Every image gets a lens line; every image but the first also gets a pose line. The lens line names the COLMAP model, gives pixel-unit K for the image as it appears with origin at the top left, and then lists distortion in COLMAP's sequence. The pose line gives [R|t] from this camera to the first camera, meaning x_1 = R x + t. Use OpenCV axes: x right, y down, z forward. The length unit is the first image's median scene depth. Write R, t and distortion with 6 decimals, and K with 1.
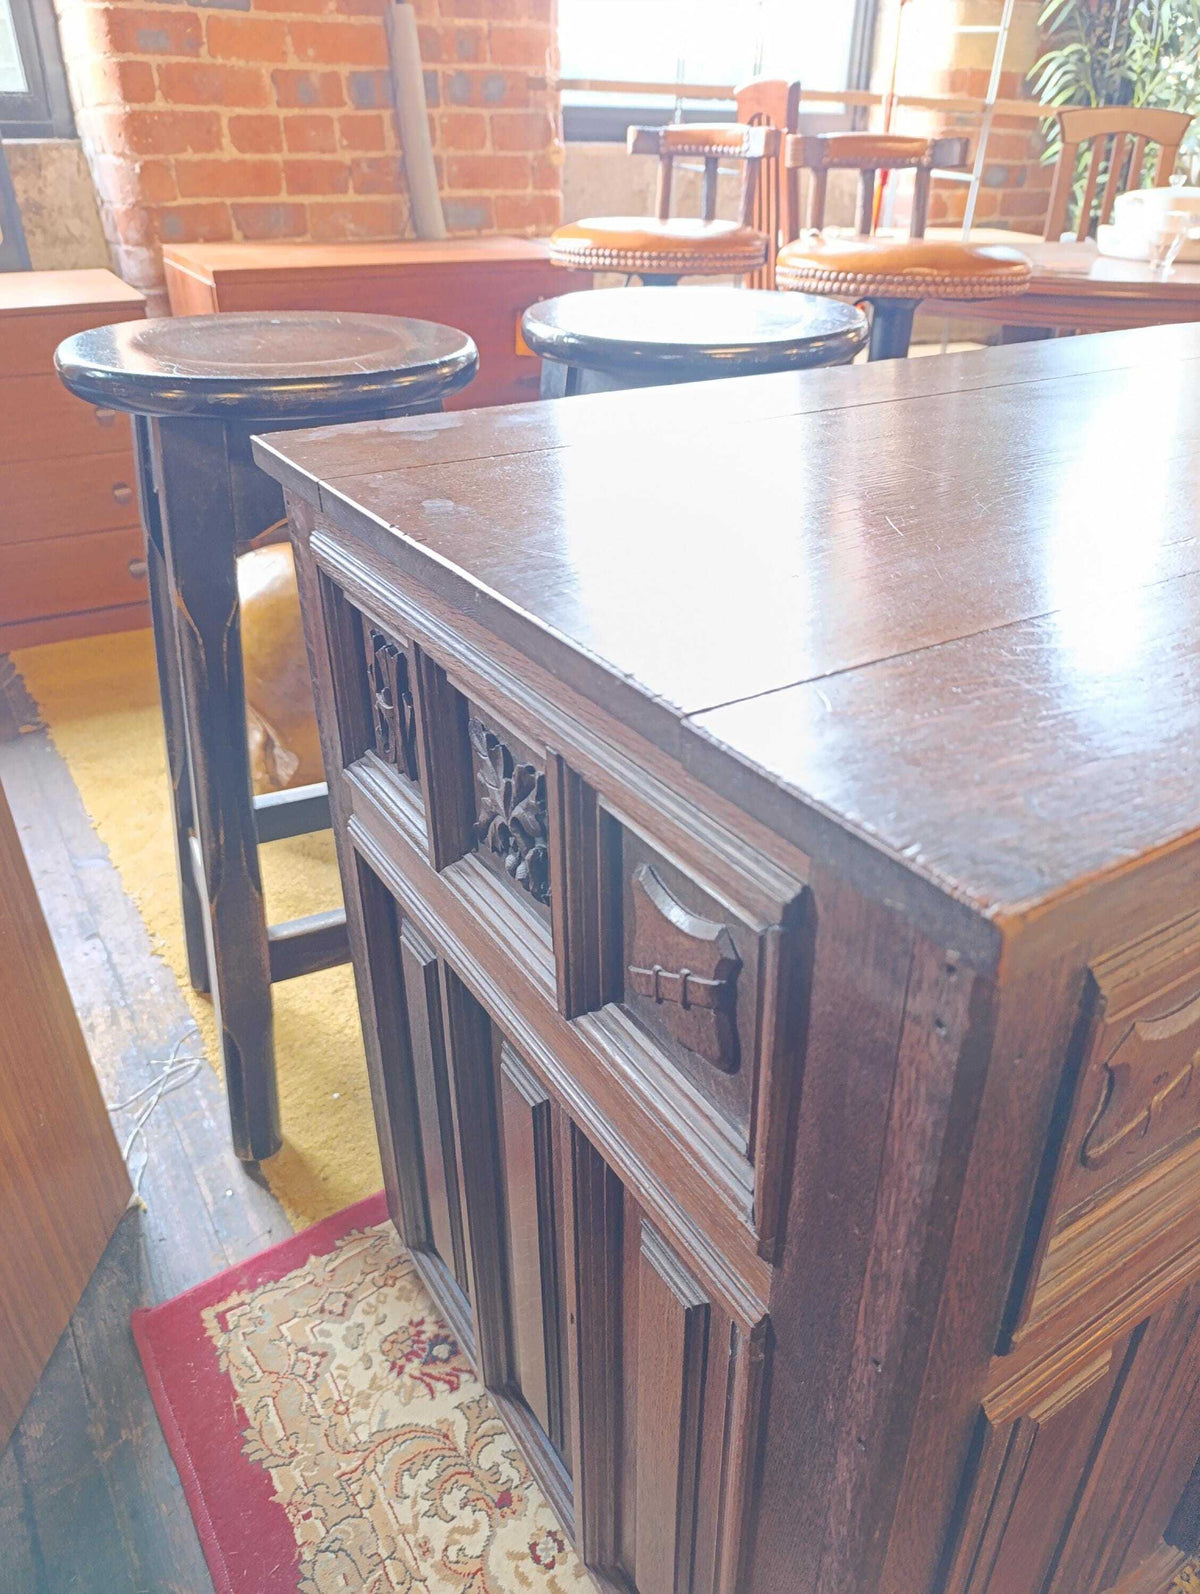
lens RADIAL K [[1085.4, 0, 585.4], [0, 1085.4, 775.9], [0, 0, 1]] dist [0.017832, -0.029762]
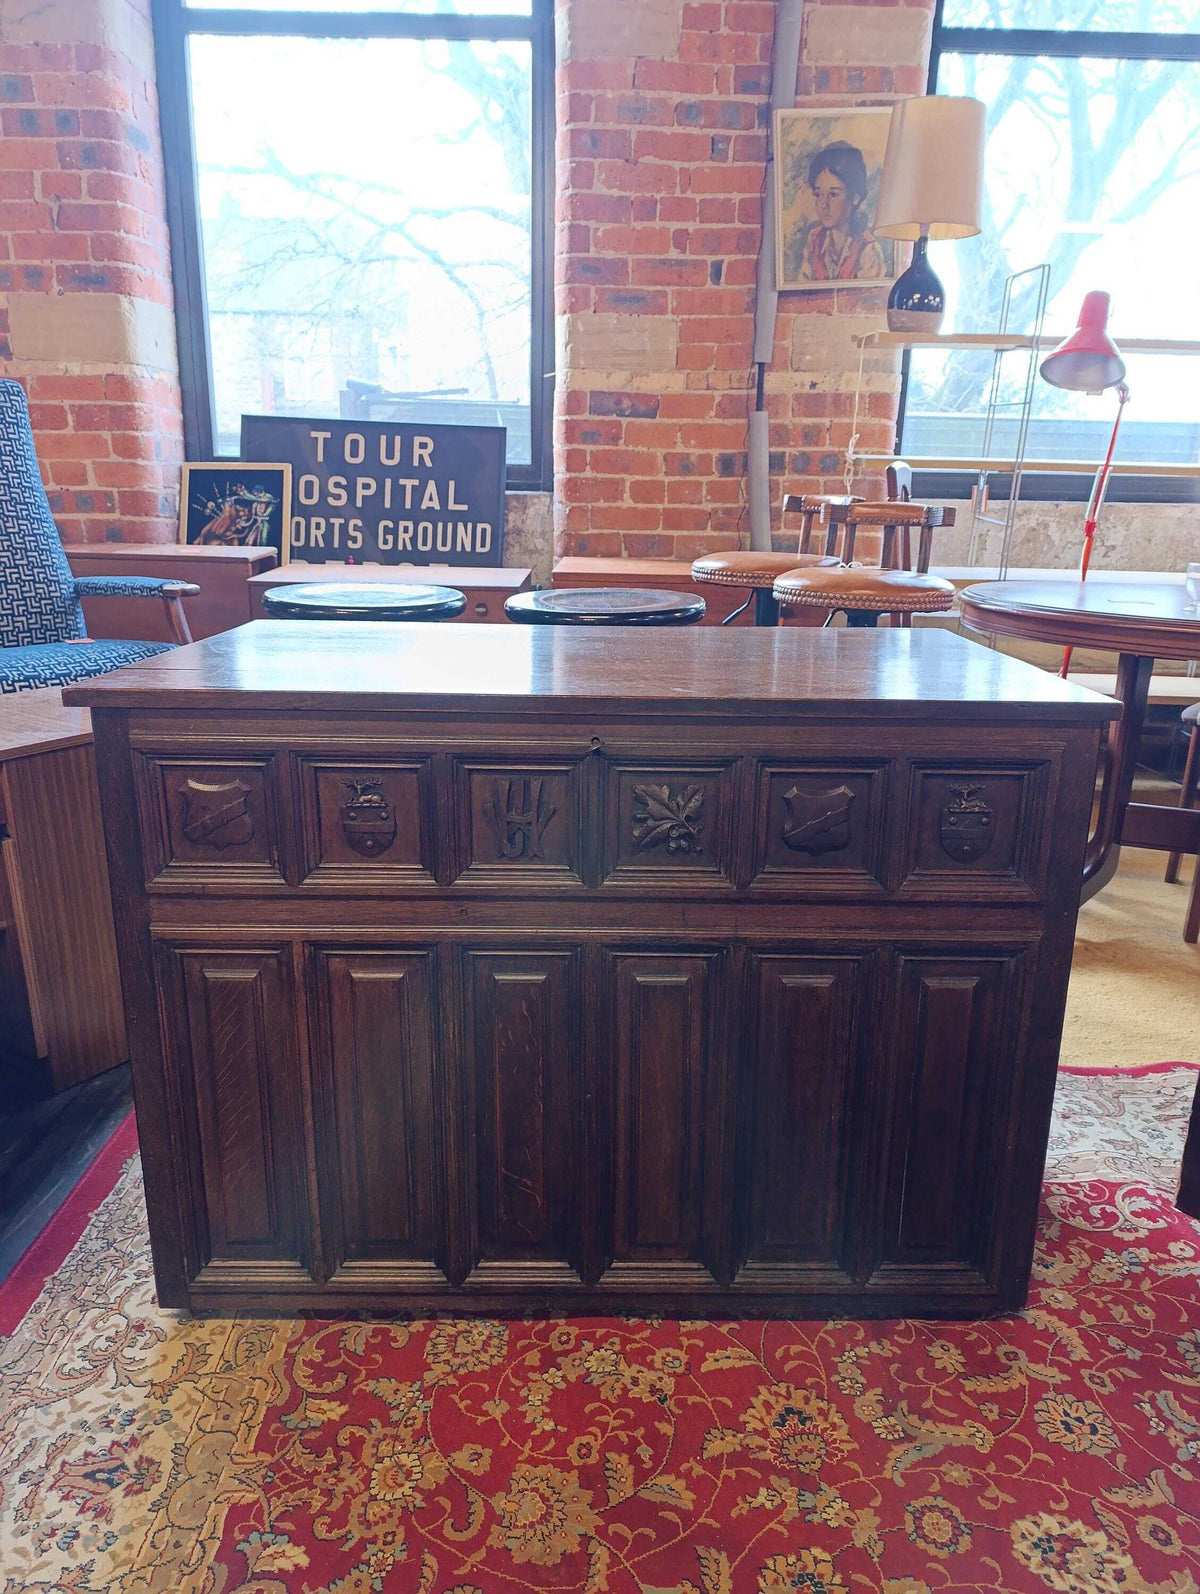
lens RADIAL K [[1085.4, 0, 603.5], [0, 1085.4, 793.3], [0, 0, 1]] dist [0.017832, -0.029762]
pose [[0.852888, 0.153565, -0.498999, 0.442109], [-0.272311, 0.946307, -0.174212, 0.072194], [0.445453, 0.284466, 0.848911, -0.164735]]
